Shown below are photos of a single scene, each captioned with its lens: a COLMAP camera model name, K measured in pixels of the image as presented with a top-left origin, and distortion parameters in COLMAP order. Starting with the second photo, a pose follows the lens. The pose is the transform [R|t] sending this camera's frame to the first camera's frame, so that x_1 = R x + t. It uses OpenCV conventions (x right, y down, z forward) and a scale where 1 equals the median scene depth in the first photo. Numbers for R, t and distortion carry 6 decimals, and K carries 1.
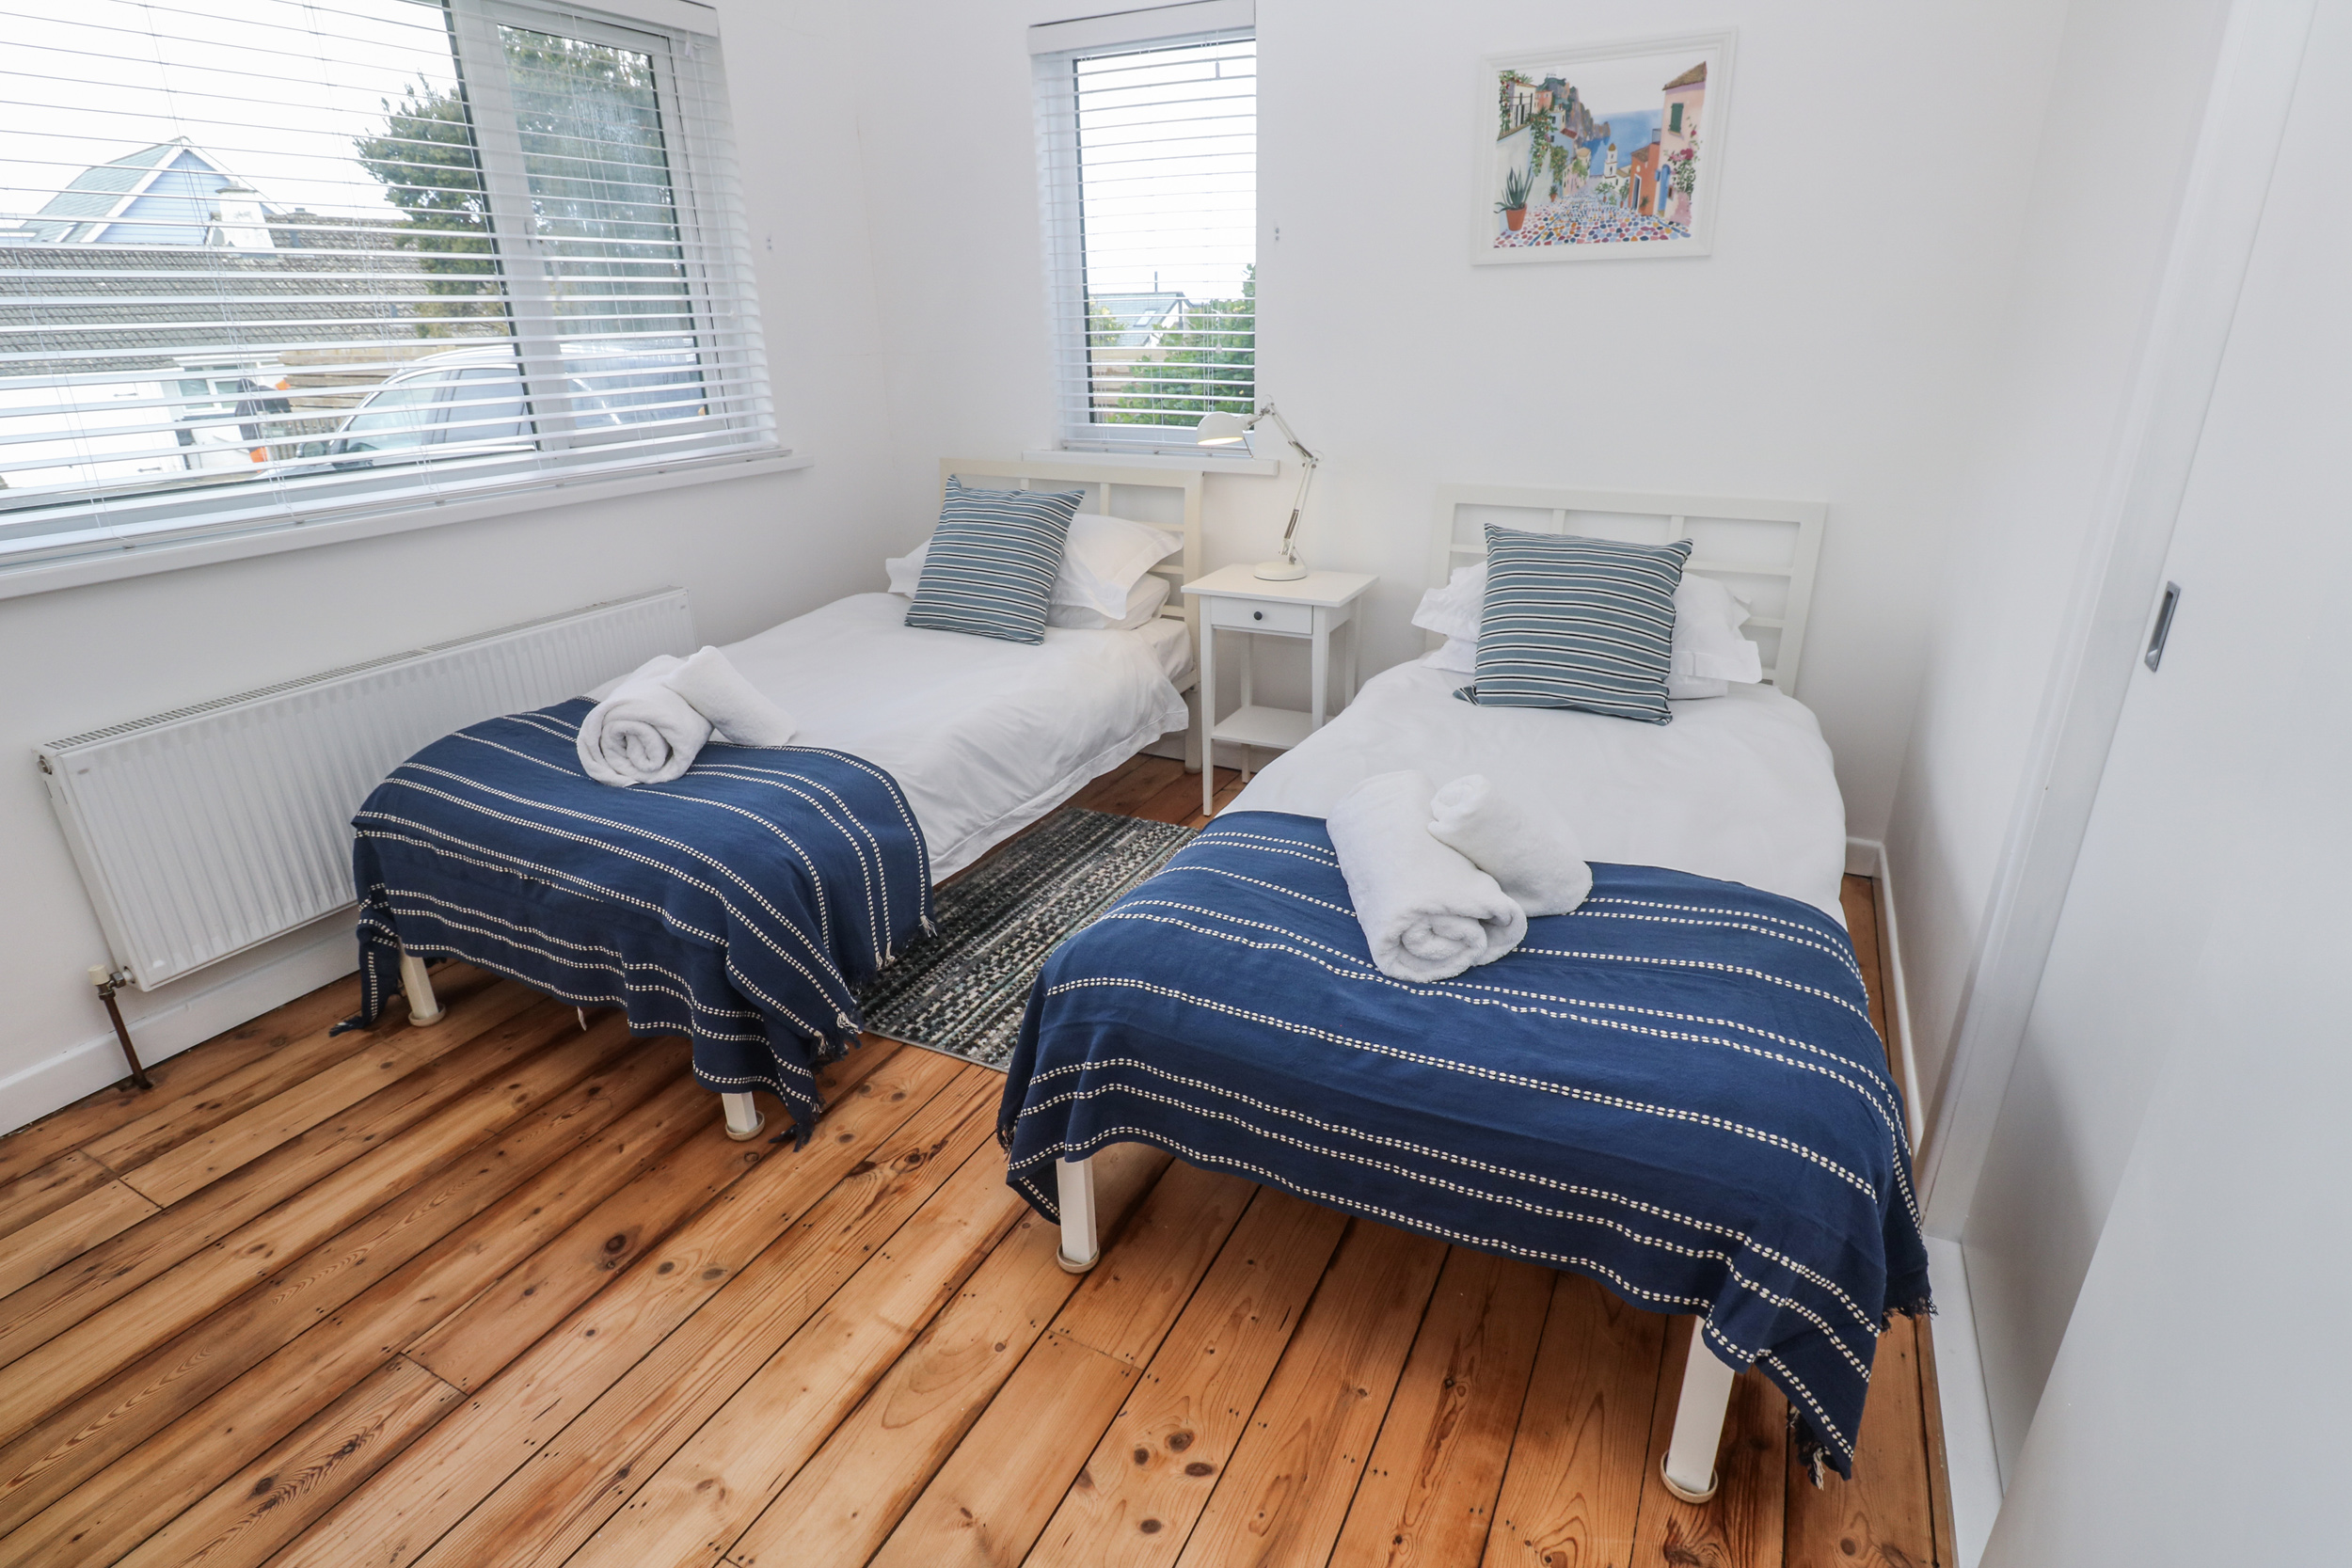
lens RADIAL K [[1164.6, 0, 1171.4], [0, 1164.6, 784.6], [0, 0, 1]] dist [-0.002308, -0.004430]
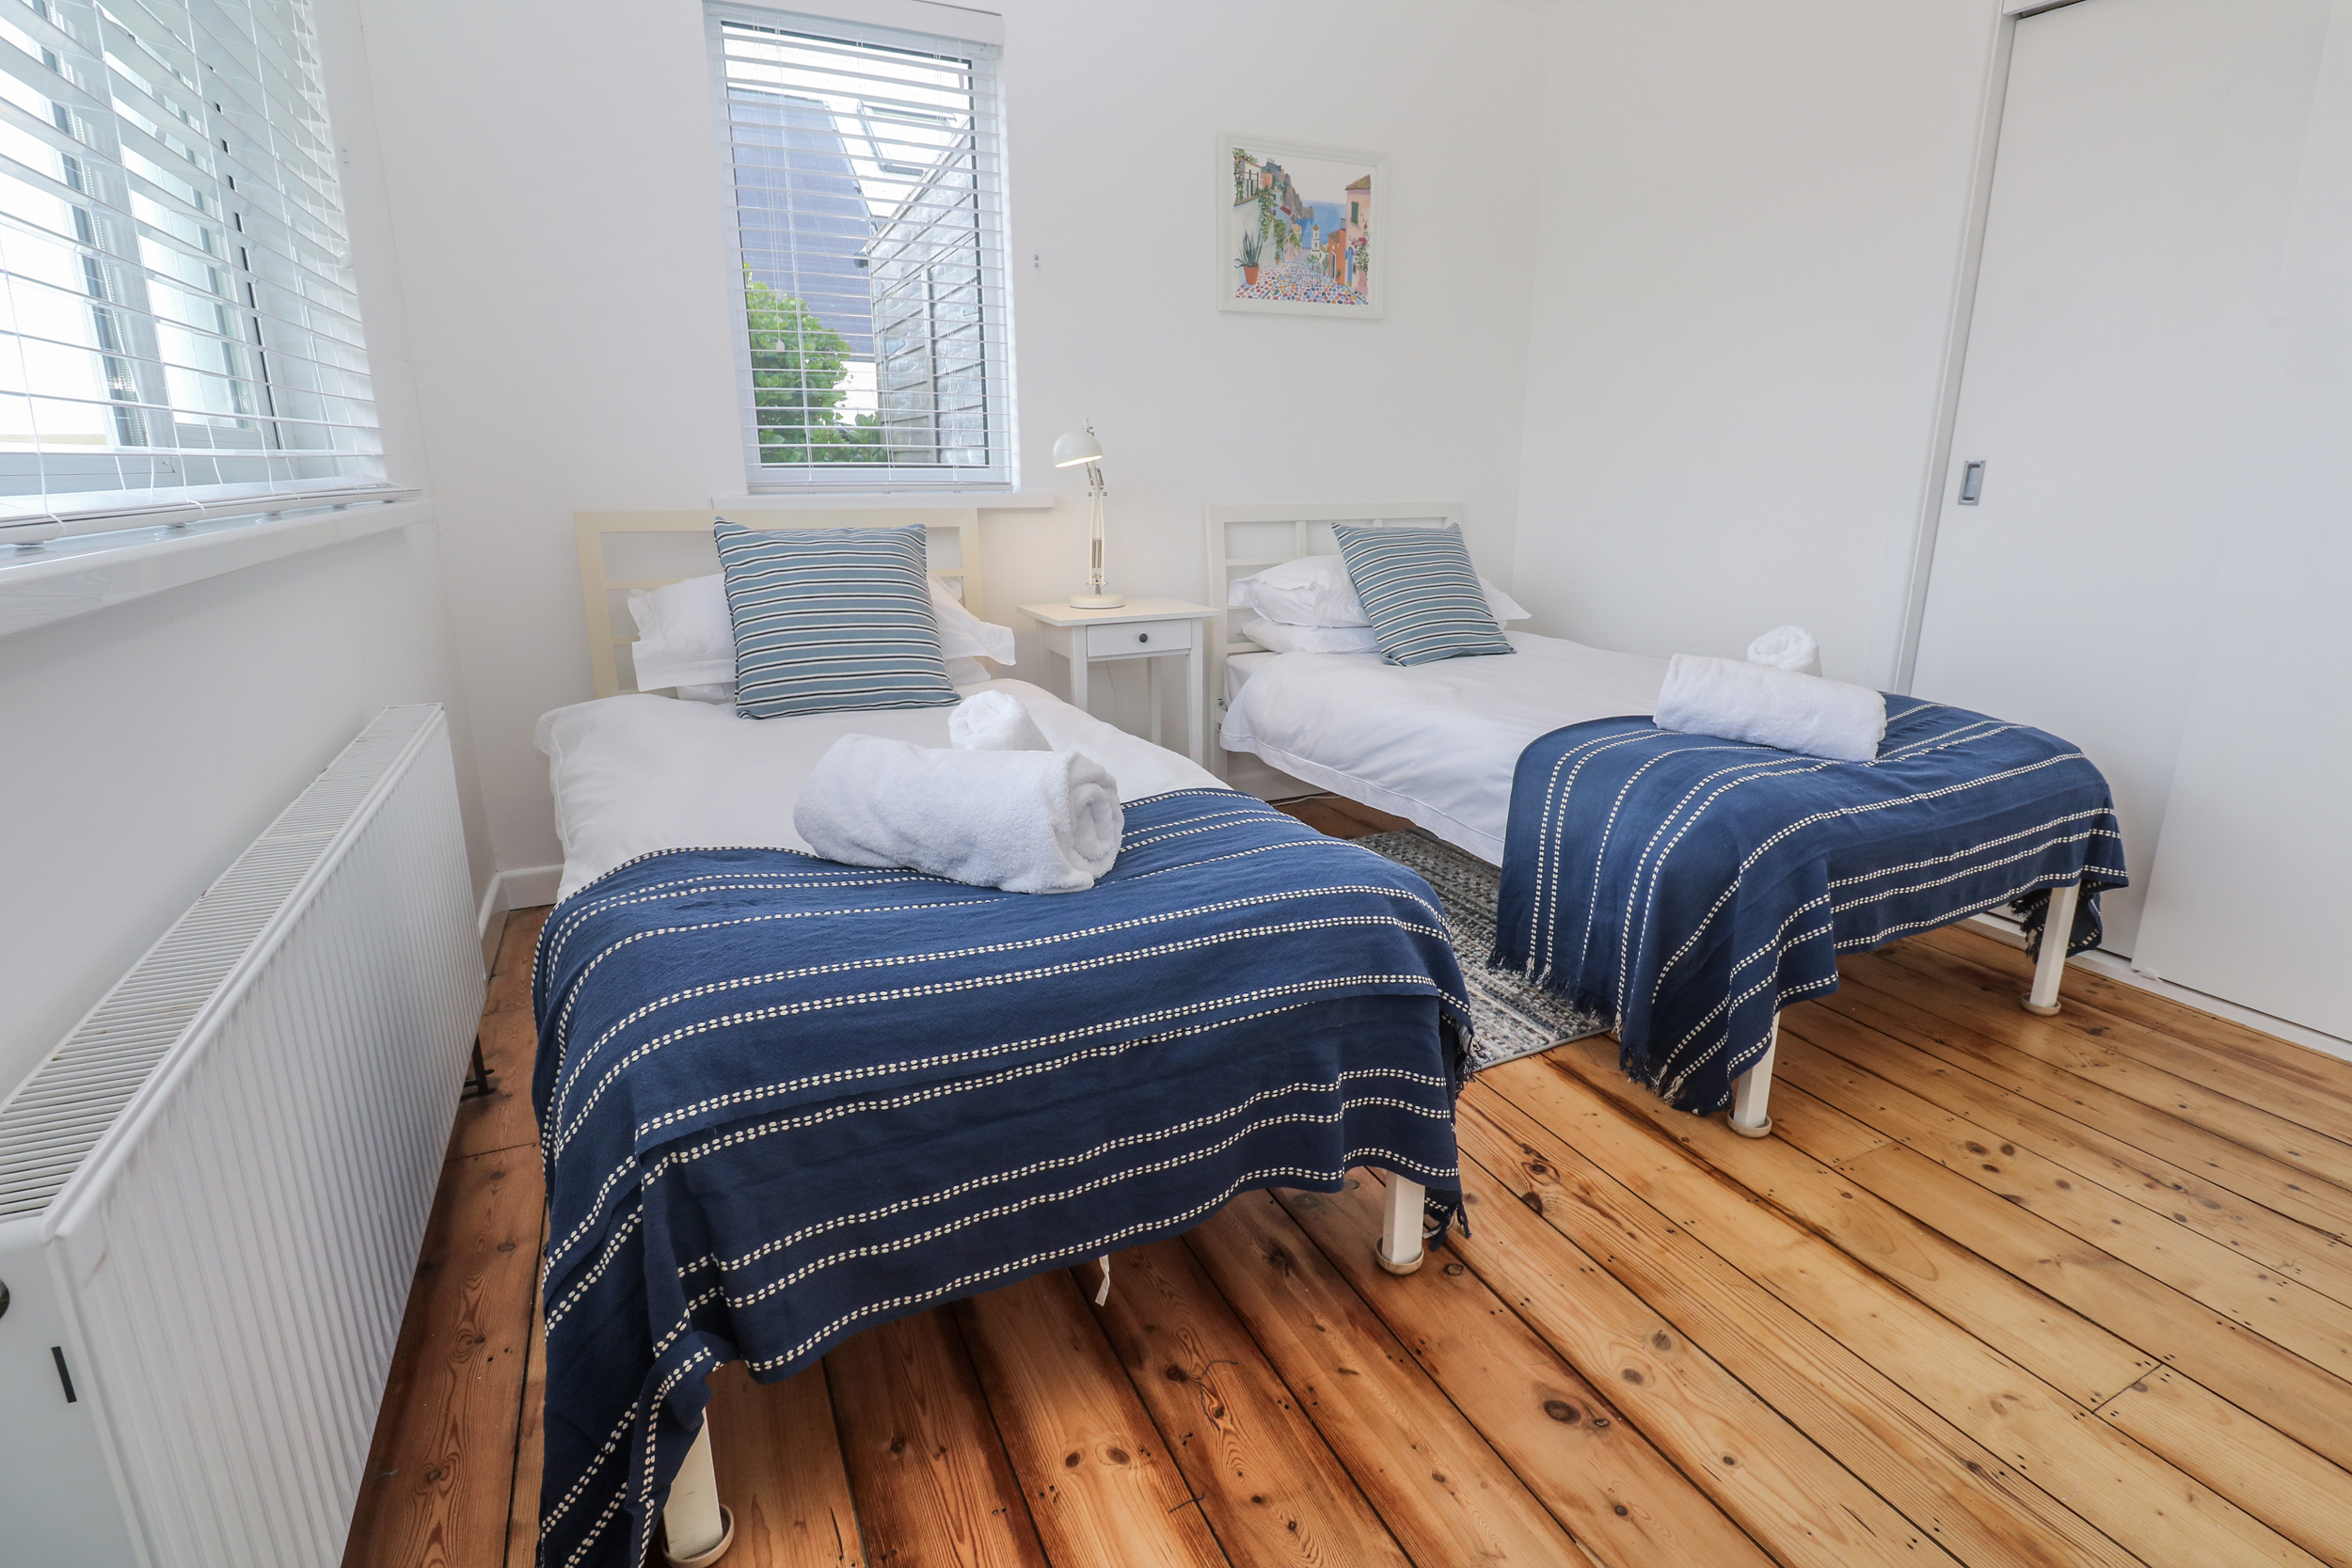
lens RADIAL K [[1184.1, 0, 1177.7], [0, 1184.1, 786.7], [0, 0, 1]] dist [-0.003704, -0.002625]
pose [[0.572368, -0.194285, 0.796648, -0.834626], [0.299017, 0.954081, 0.017844, -0.042935], [-0.763534, 0.227998, 0.604180, 0.484245]]
